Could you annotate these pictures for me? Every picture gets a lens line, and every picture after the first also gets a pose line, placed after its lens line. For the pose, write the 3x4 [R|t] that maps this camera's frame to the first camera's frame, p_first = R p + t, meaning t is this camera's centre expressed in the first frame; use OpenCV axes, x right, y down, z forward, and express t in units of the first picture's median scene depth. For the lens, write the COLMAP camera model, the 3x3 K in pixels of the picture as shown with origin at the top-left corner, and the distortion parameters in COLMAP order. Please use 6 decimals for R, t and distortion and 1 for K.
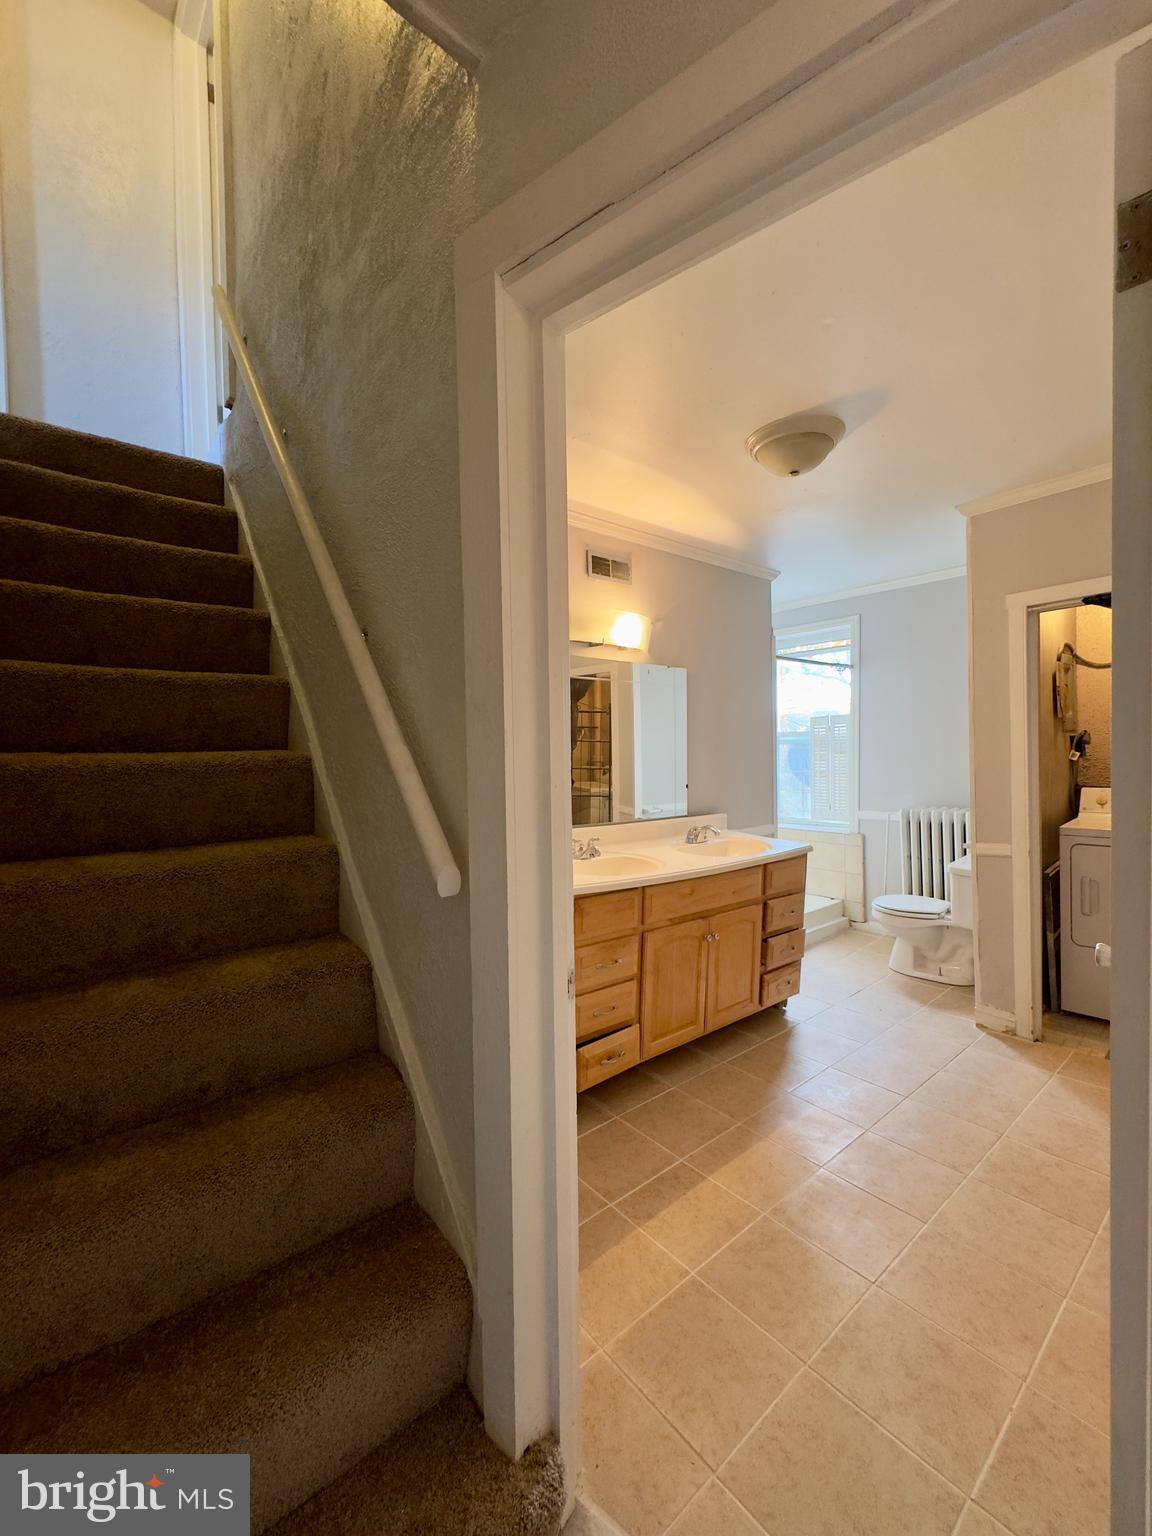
lens RADIAL K [[610.6, 0, 577.0], [0, 610.6, 761.8], [0, 0, 1]] dist [-0.003643, 0.001122]
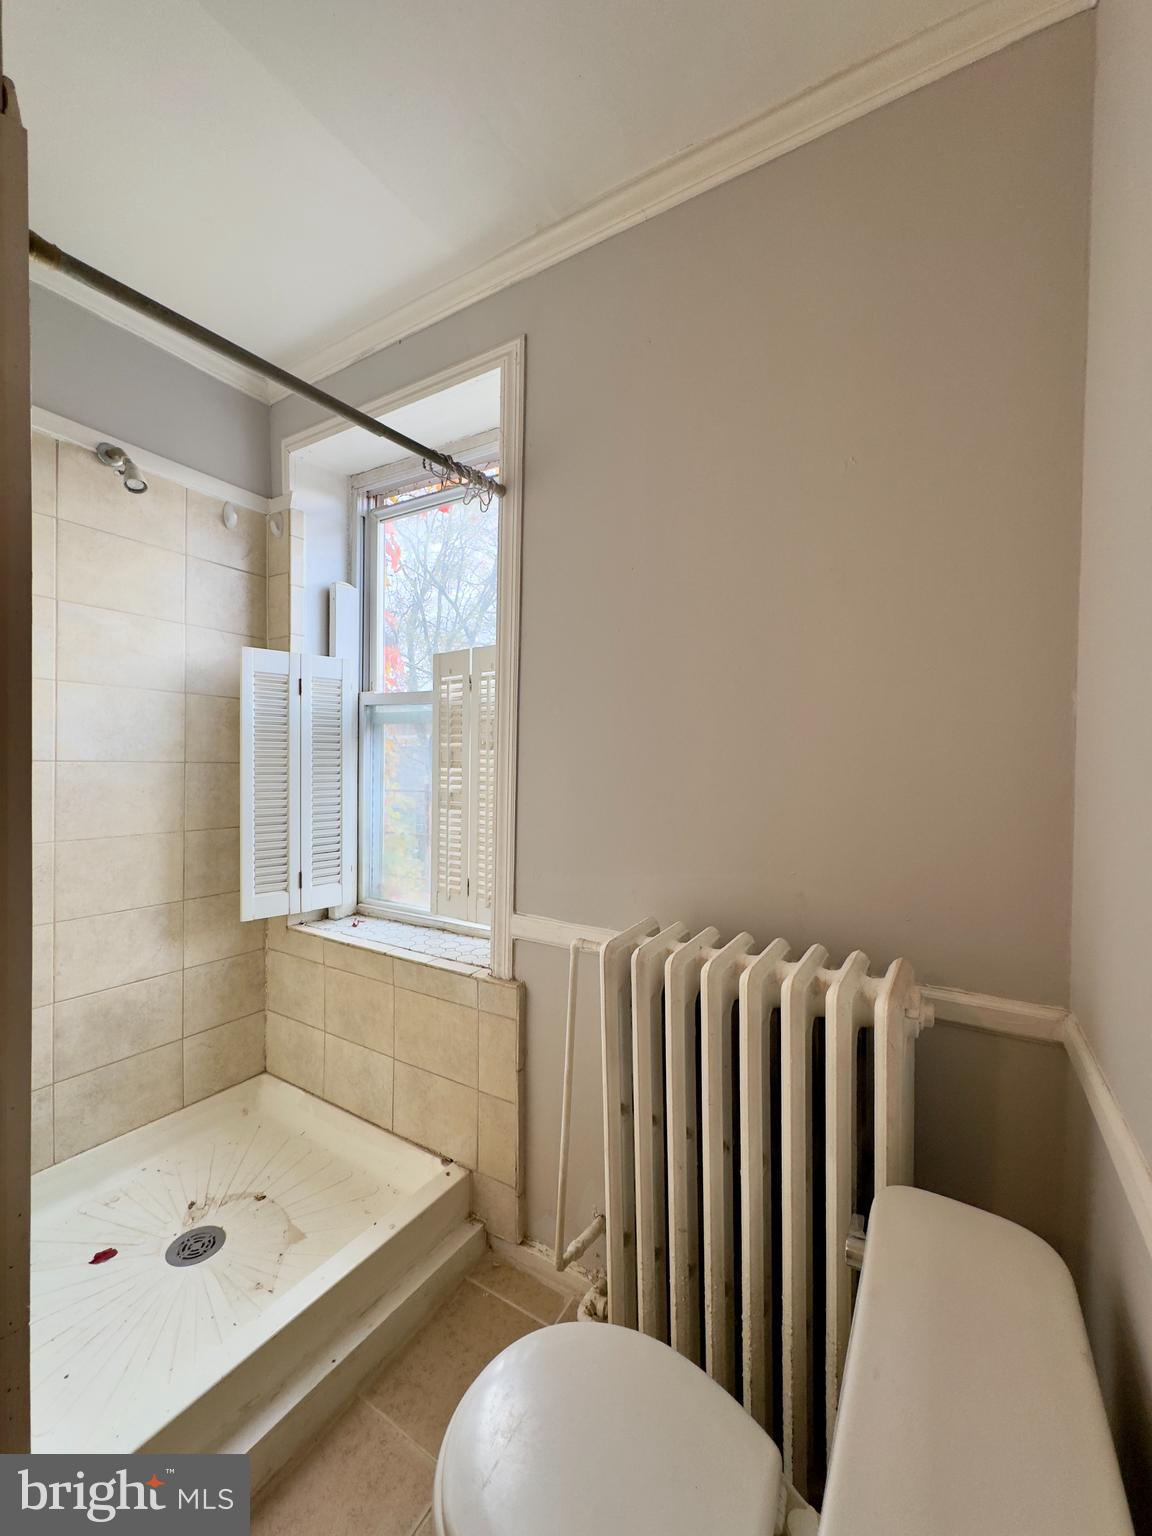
lens RADIAL K [[610.6, 0, 572.0], [0, 610.6, 773.2], [0, 0, 1]] dist [-0.003643, 0.001122]
pose [[0.954632, 0.019370, 0.297156, 0.555850], [-0.016759, 0.999795, -0.011333, 0.008009], [-0.297315, 0.005839, 0.954762, 0.946069]]
